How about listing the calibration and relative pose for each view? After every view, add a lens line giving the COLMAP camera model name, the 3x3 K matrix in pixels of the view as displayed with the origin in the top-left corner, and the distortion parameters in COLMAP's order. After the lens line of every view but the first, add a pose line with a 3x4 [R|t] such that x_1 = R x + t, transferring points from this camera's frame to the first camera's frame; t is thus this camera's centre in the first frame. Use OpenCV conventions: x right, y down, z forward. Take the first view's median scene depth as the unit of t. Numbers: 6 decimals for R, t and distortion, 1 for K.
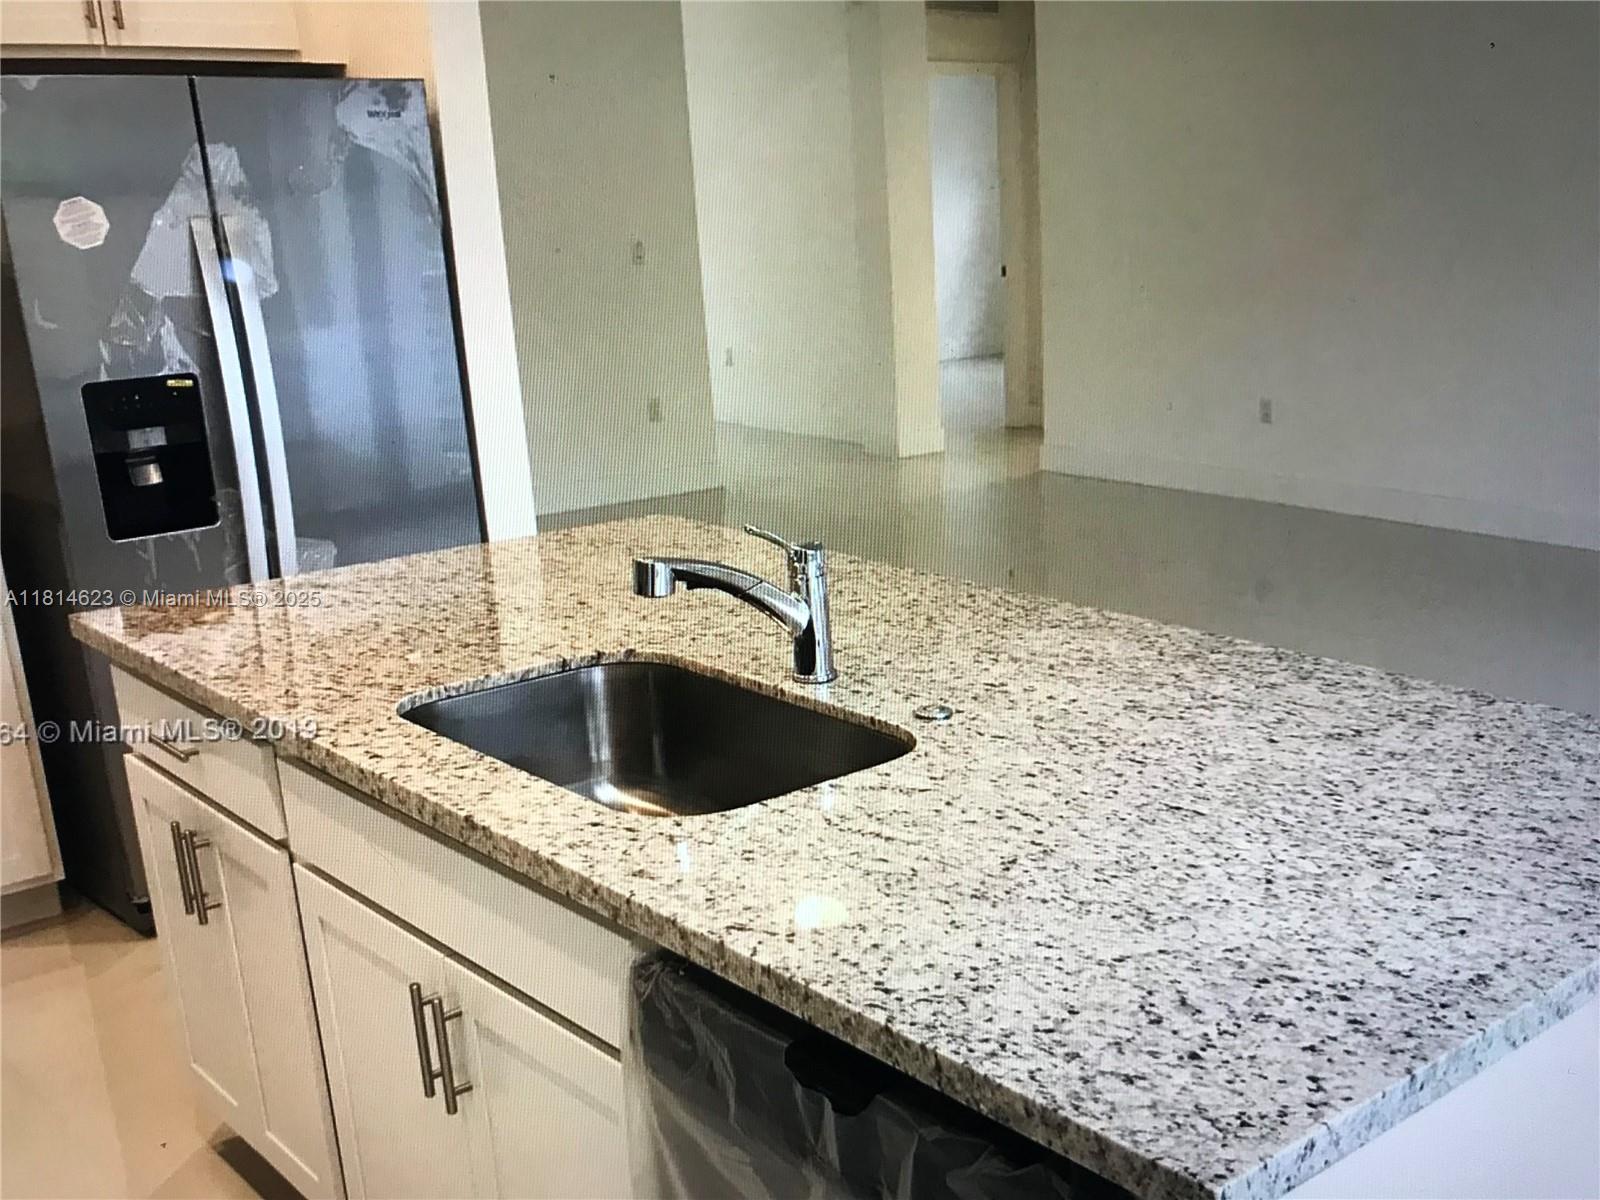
lens RADIAL K [[1835.0, 0, 976.0], [0, 1835.0, 598.8], [0, 0, 1]] dist [0.231986, -0.785485]
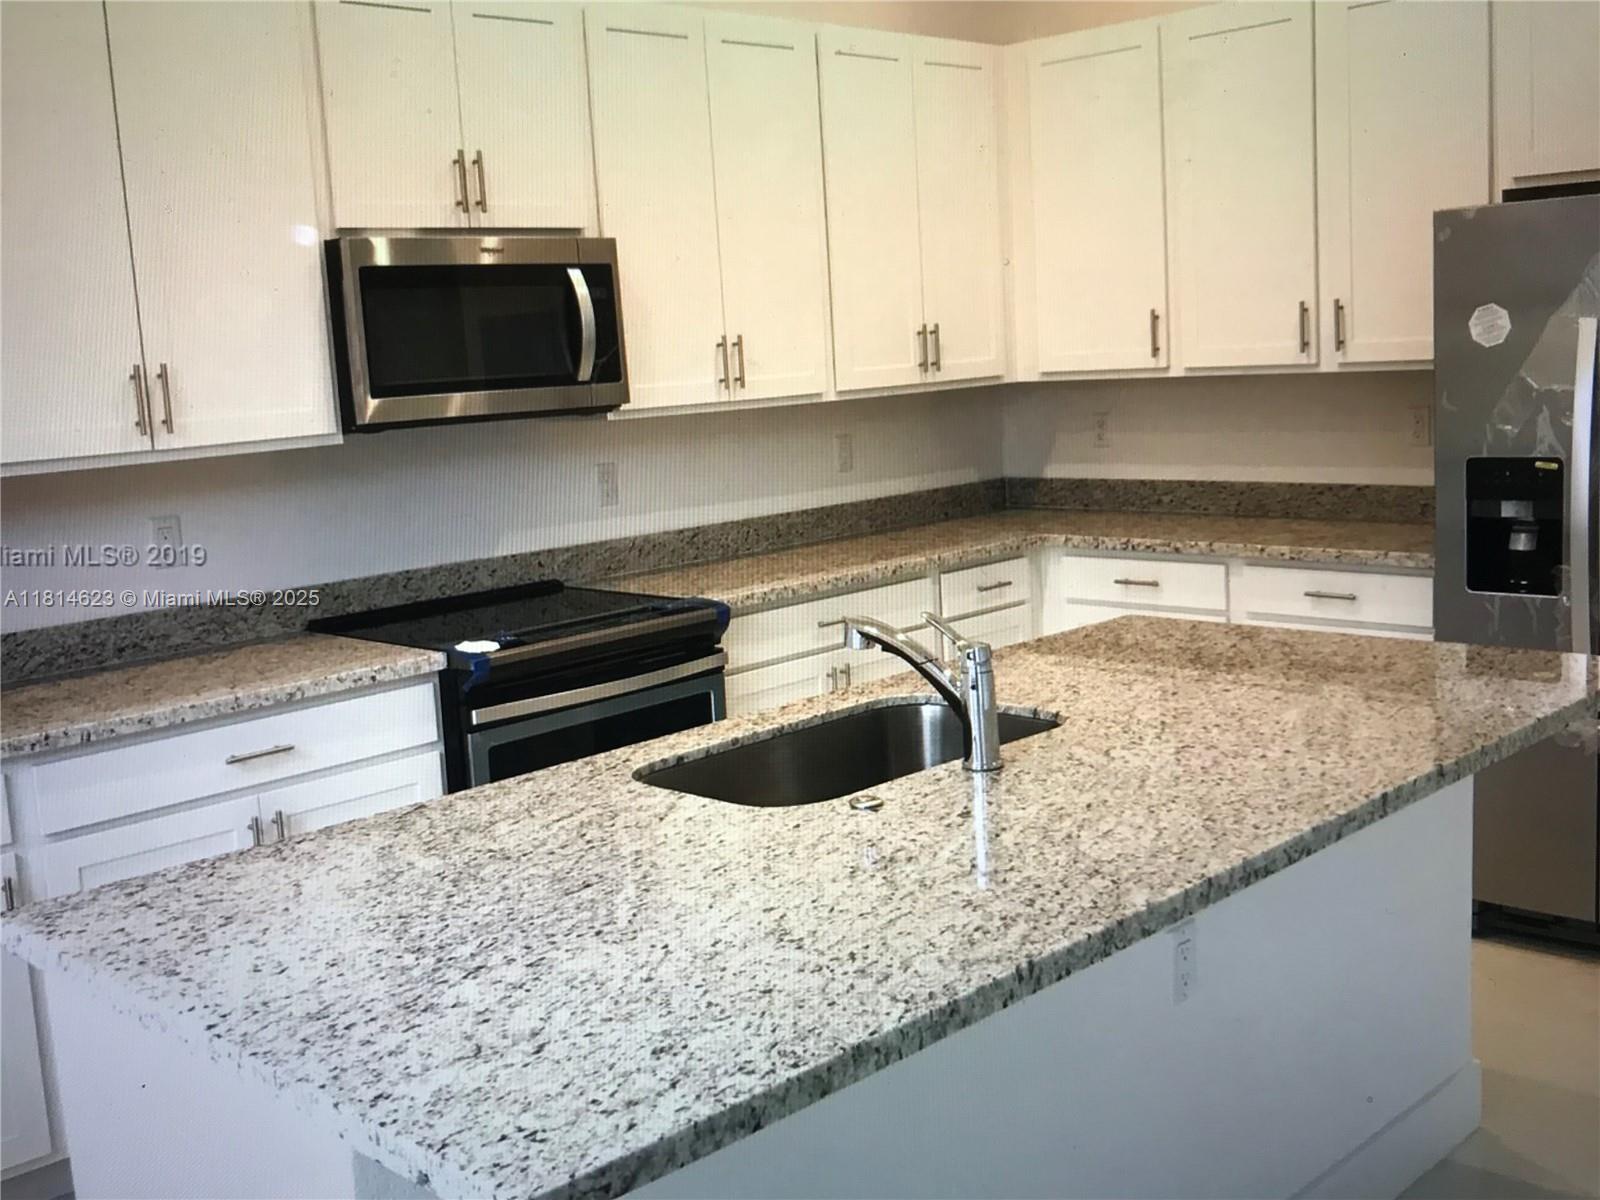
lens RADIAL K [[1645.4, 0, 902.3], [0, 1645.4, 555.2], [0, 0, 1]] dist [0.245355, -0.808831]
pose [[0.041107, 0.145757, -0.988466, 0.945727], [-0.168556, 0.976135, 0.136929, -0.226012], [0.984835, 0.160983, 0.064694, 0.912027]]
